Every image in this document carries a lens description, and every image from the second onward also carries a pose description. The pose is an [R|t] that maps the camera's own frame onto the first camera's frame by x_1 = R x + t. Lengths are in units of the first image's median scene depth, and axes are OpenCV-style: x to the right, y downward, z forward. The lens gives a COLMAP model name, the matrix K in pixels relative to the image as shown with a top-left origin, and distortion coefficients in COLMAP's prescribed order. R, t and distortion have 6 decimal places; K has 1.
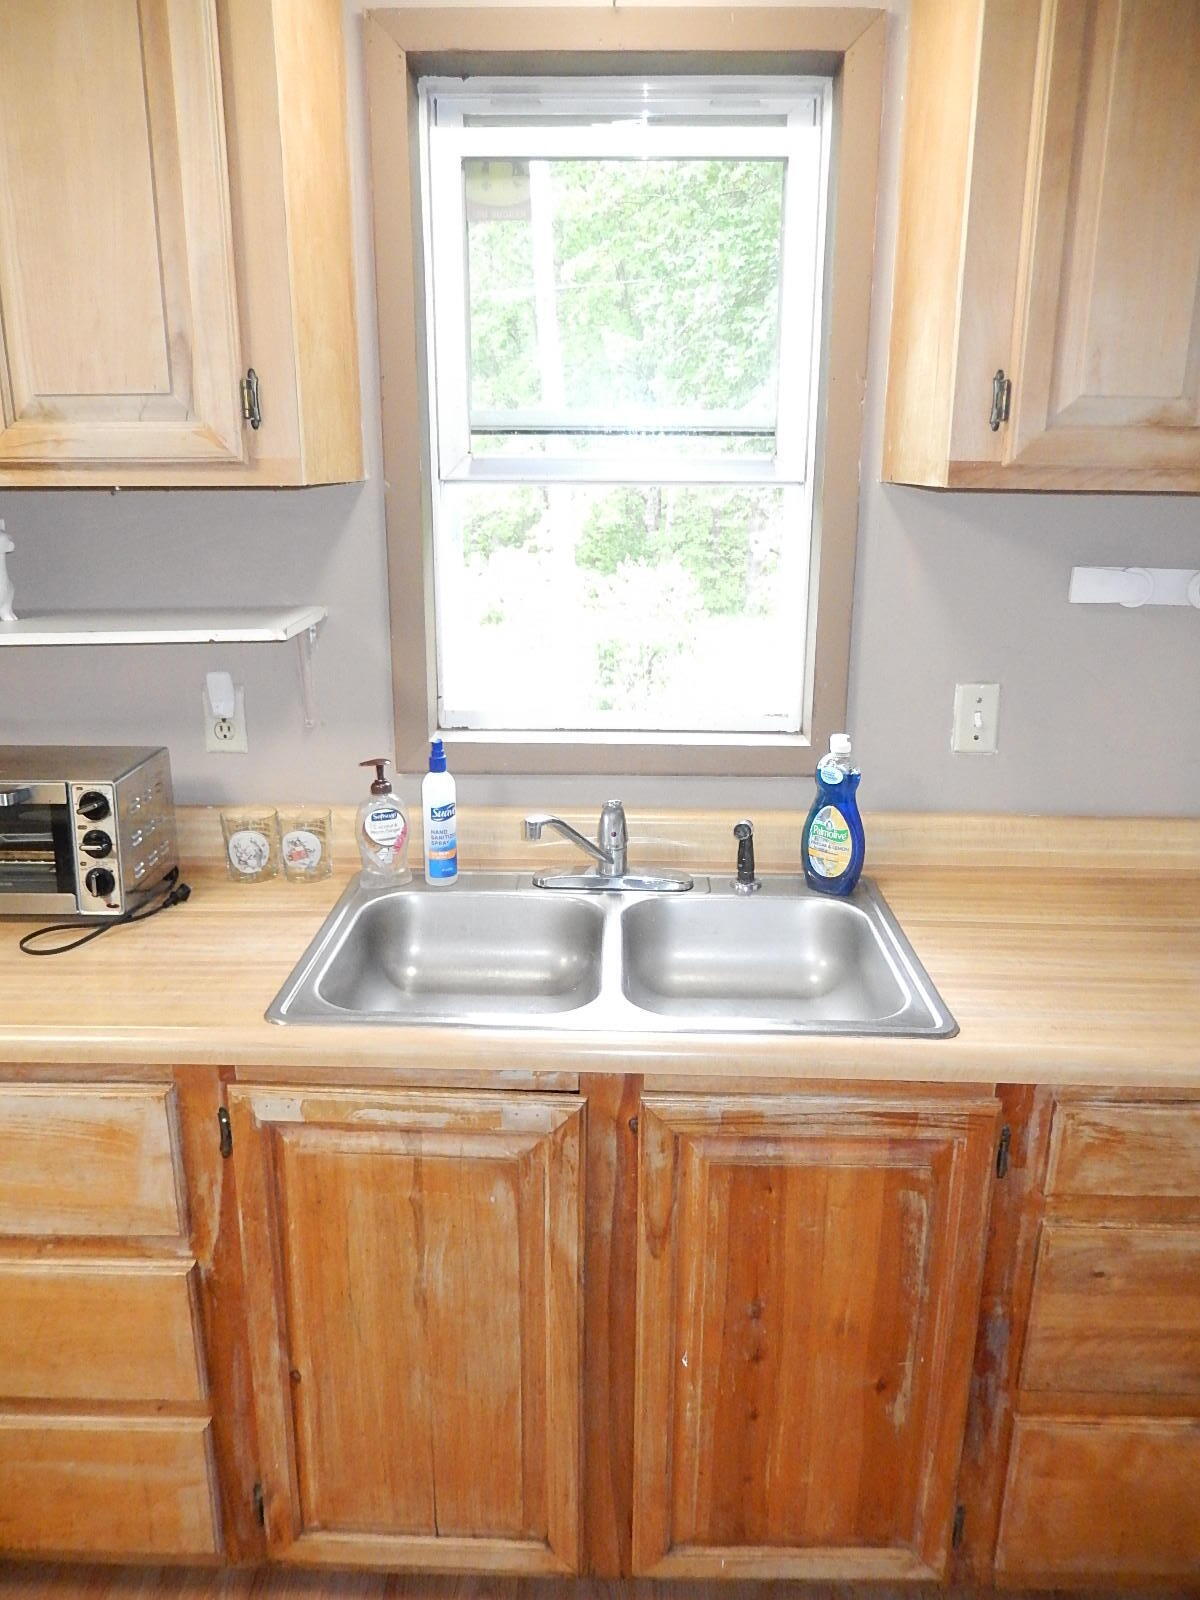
lens RADIAL K [[1210.3, 0, 600.9], [0, 1210.3, 792.8], [0, 0, 1]] dist [0.026786, -0.021849]
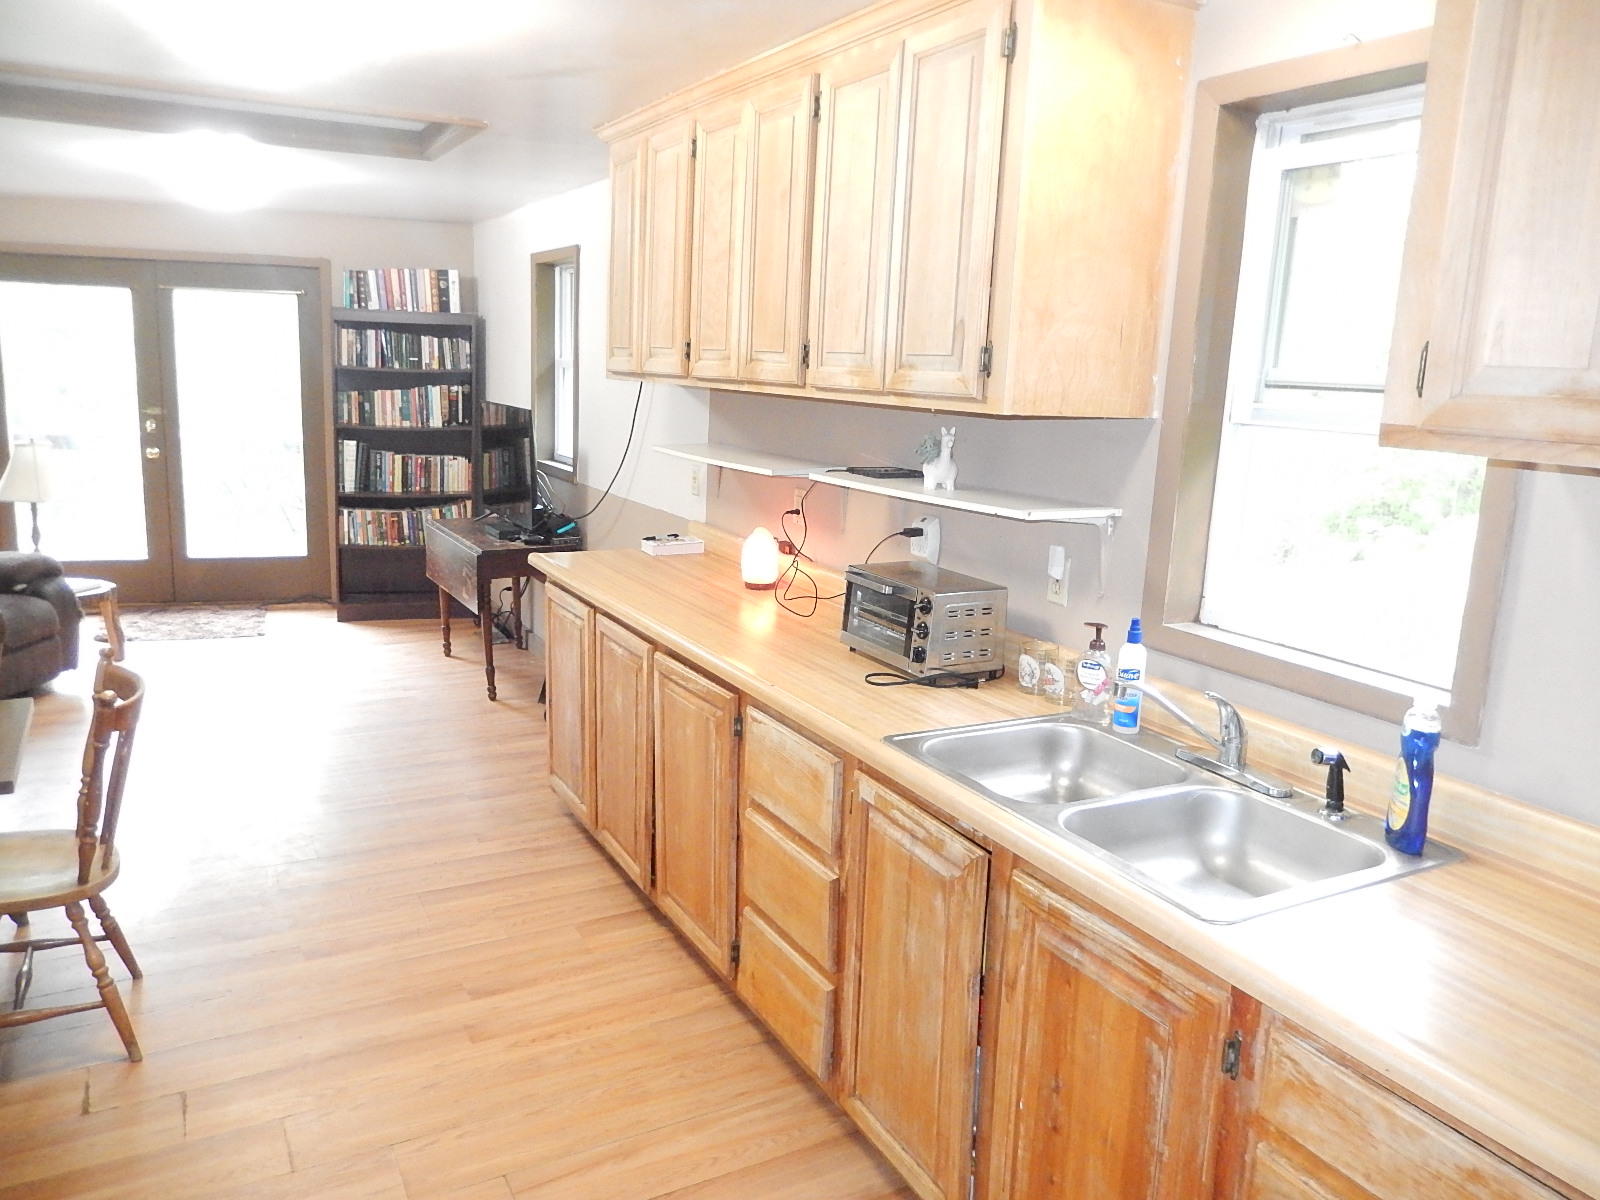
lens RADIAL K [[1210.3, 0, 802.4], [0, 1210.3, 601.2], [0, 0, 1]] dist [0.026786, -0.021849]
pose [[0.491475, 0.182736, -0.851504, 0.978083], [-0.271675, 0.961118, 0.049453, -0.035311], [0.827433, 0.207028, 0.522010, 0.048874]]
